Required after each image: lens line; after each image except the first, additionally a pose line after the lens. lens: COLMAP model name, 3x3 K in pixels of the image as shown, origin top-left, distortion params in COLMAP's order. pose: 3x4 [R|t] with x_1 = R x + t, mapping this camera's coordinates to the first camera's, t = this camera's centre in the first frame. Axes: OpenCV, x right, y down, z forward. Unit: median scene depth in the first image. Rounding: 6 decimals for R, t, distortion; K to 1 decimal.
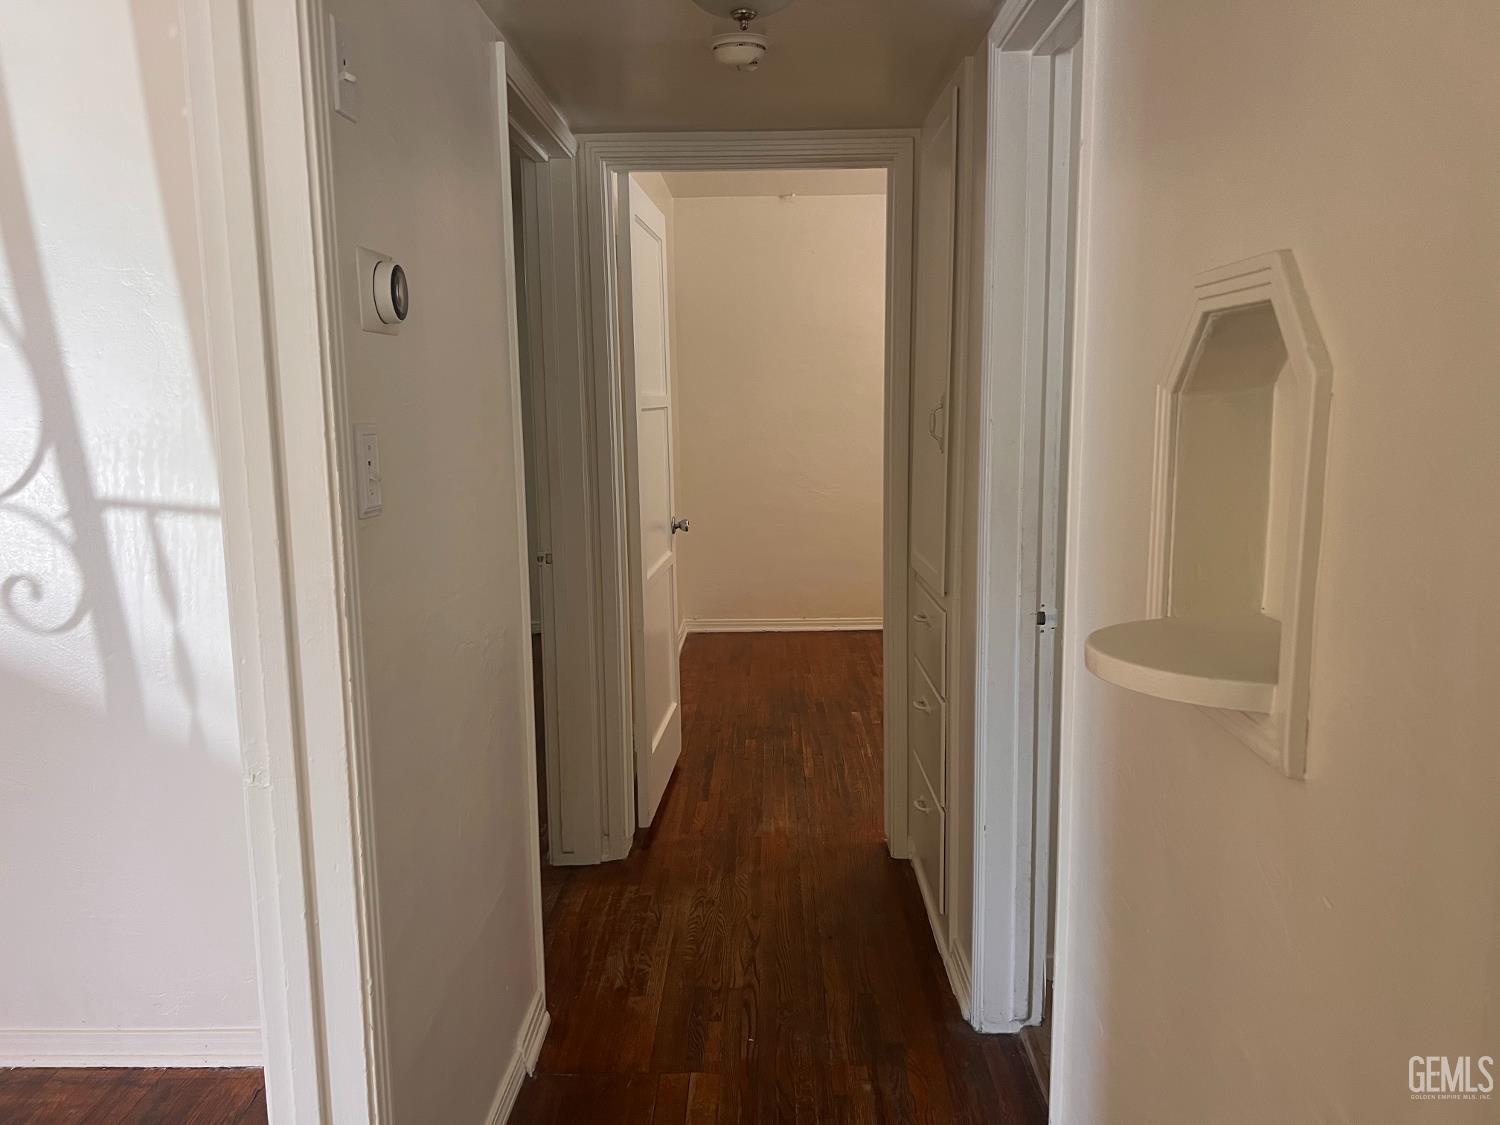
lens RADIAL K [[1125.2, 0, 751.3], [0, 1125.2, 566.2], [0, 0, 1]] dist [0.059435, -0.058337]
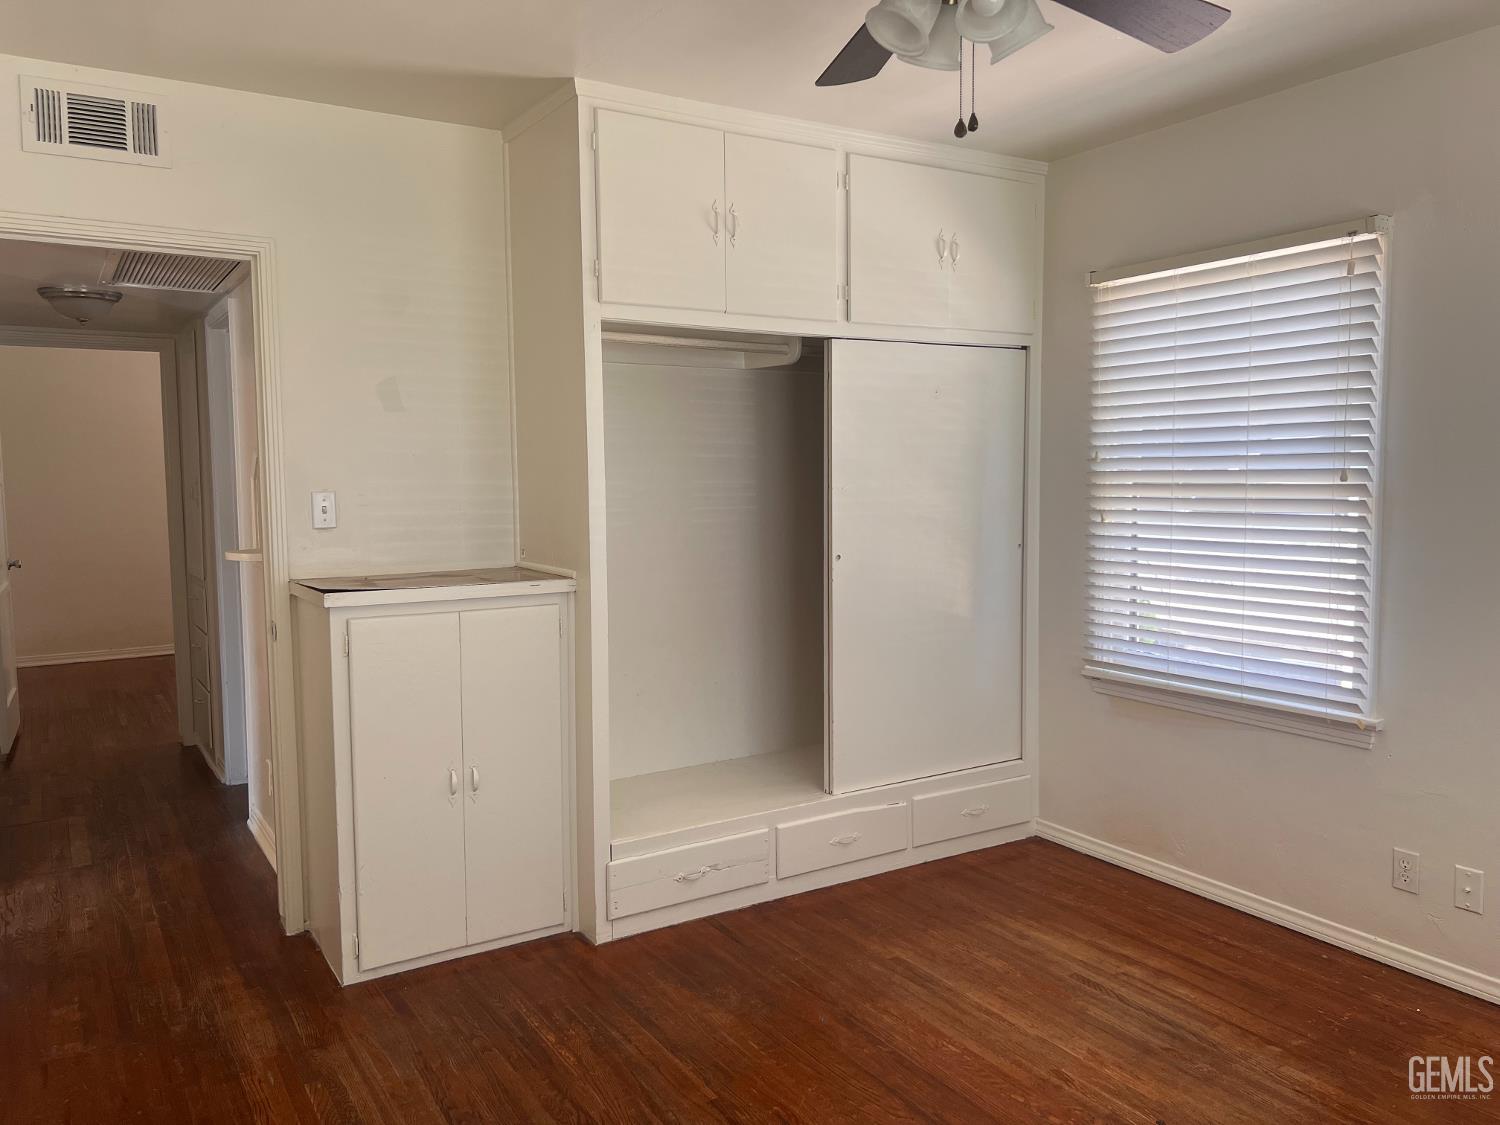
lens RADIAL K [[1125.2, 0, 758.2], [0, 1125.2, 556.7], [0, 0, 1]] dist [0.059435, -0.058337]
pose [[0.837100, -0.036575, 0.545826, -0.065179], [0.078904, 0.995402, -0.054309, 0.113329], [-0.541330, 0.088530, 0.836137, -0.774439]]
